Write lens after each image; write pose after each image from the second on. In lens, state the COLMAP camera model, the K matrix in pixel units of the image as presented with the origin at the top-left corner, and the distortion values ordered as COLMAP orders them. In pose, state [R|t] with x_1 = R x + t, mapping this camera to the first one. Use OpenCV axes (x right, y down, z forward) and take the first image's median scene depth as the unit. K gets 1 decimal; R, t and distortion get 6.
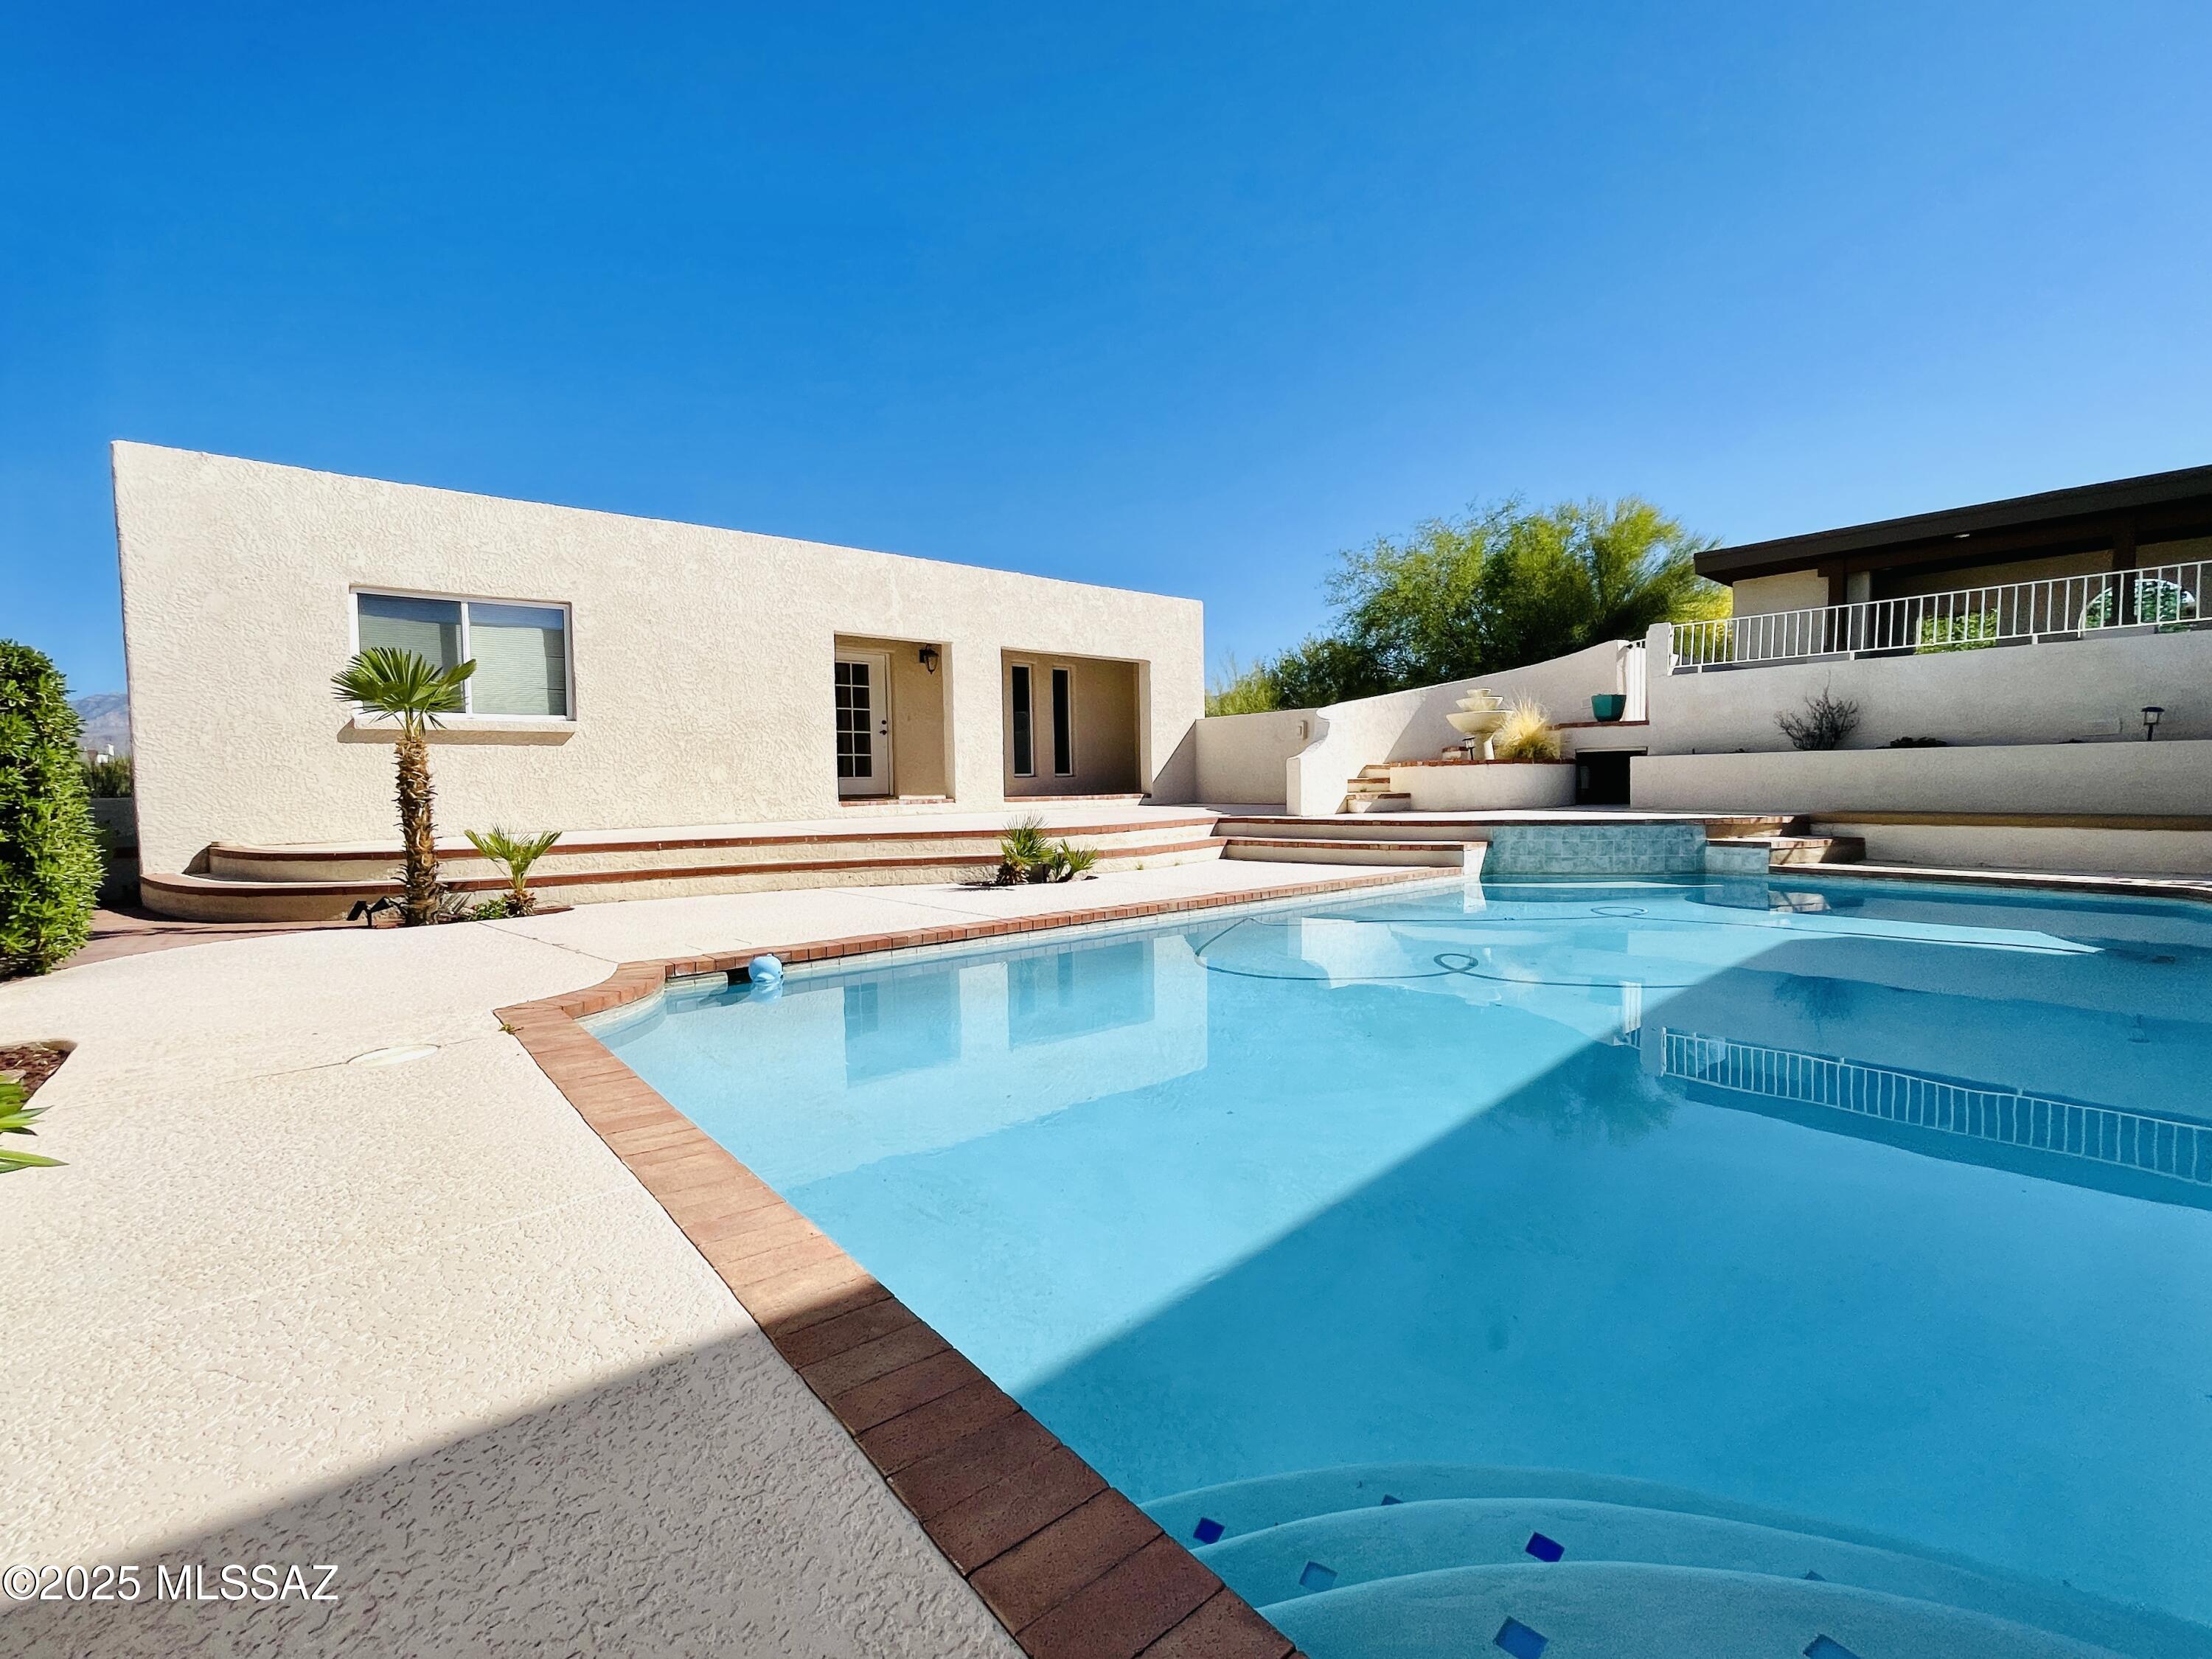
lens RADIAL K [[966.8, 0, 1097.7], [0, 966.8, 816.8], [0, 0, 1]] dist [0.001020, 0.001520]
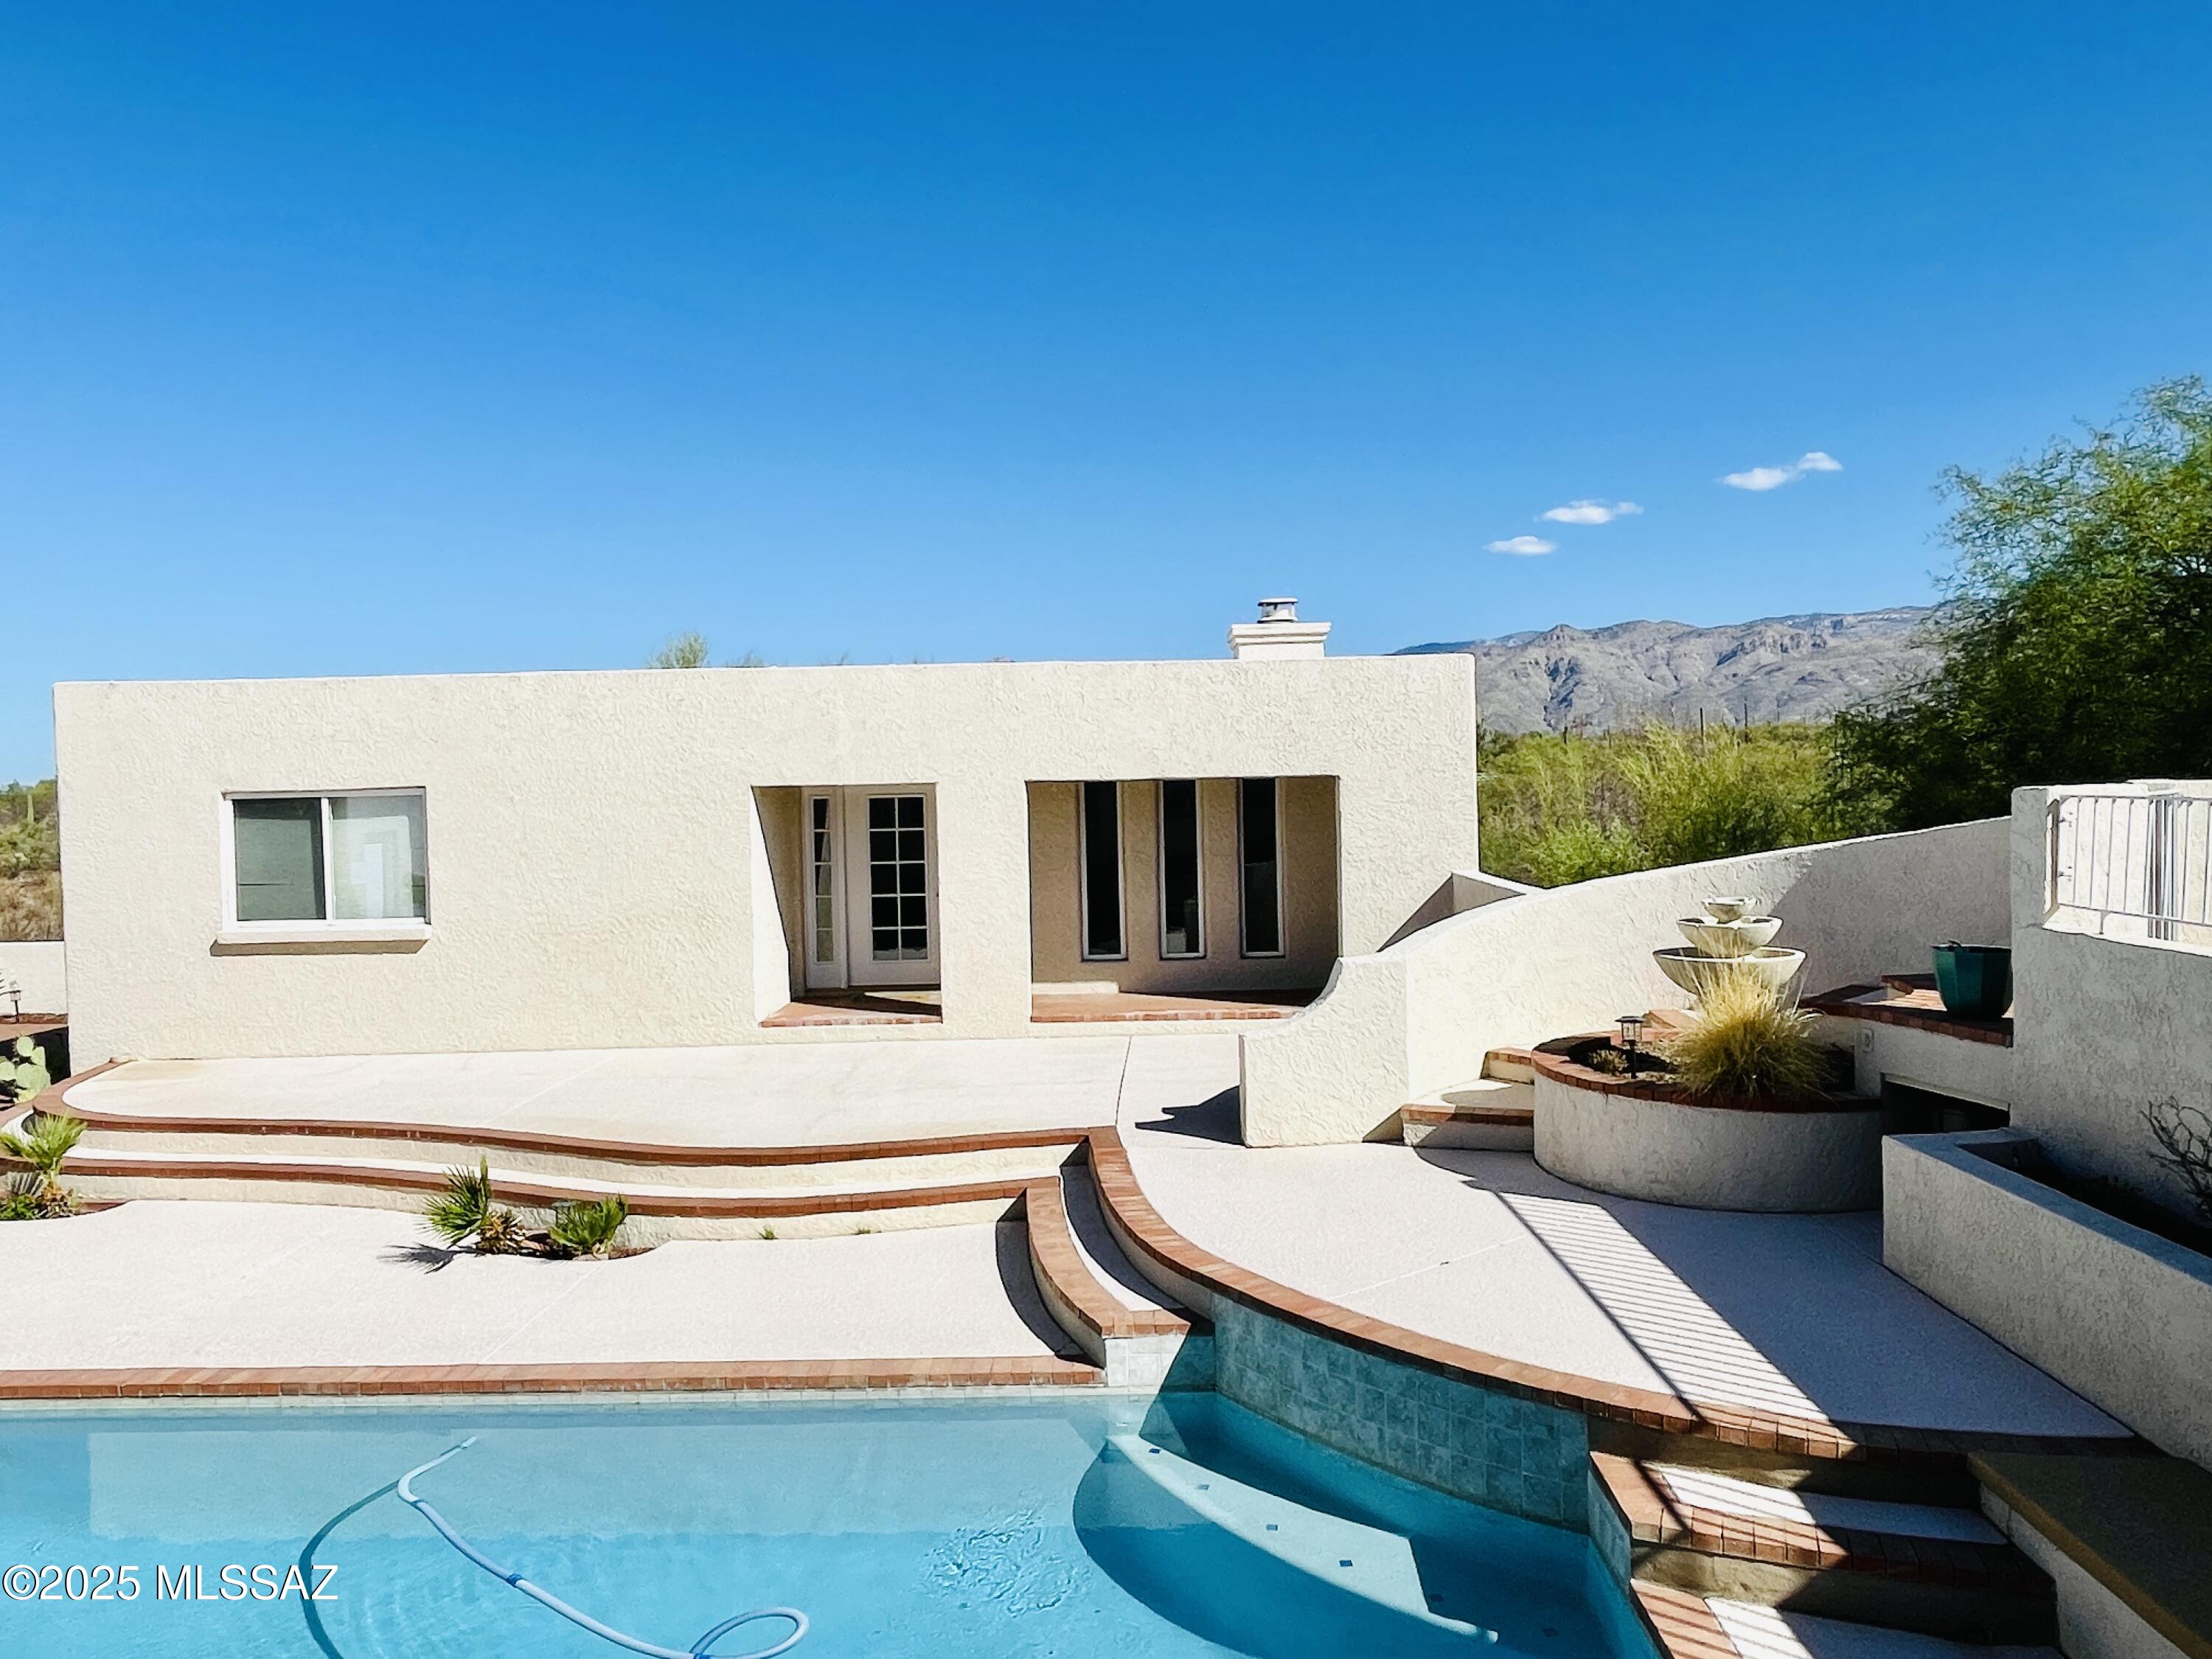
lens RADIAL K [[1512.4, 0, 1108.9], [0, 1512.4, 842.1], [0, 0, 1]] dist [0.005629, -0.001945]
pose [[0.772070, 0.025616, -0.635022, 0.768919], [-0.017065, 0.999663, 0.019576, -0.208696], [0.635309, -0.004277, 0.772246, 0.352355]]
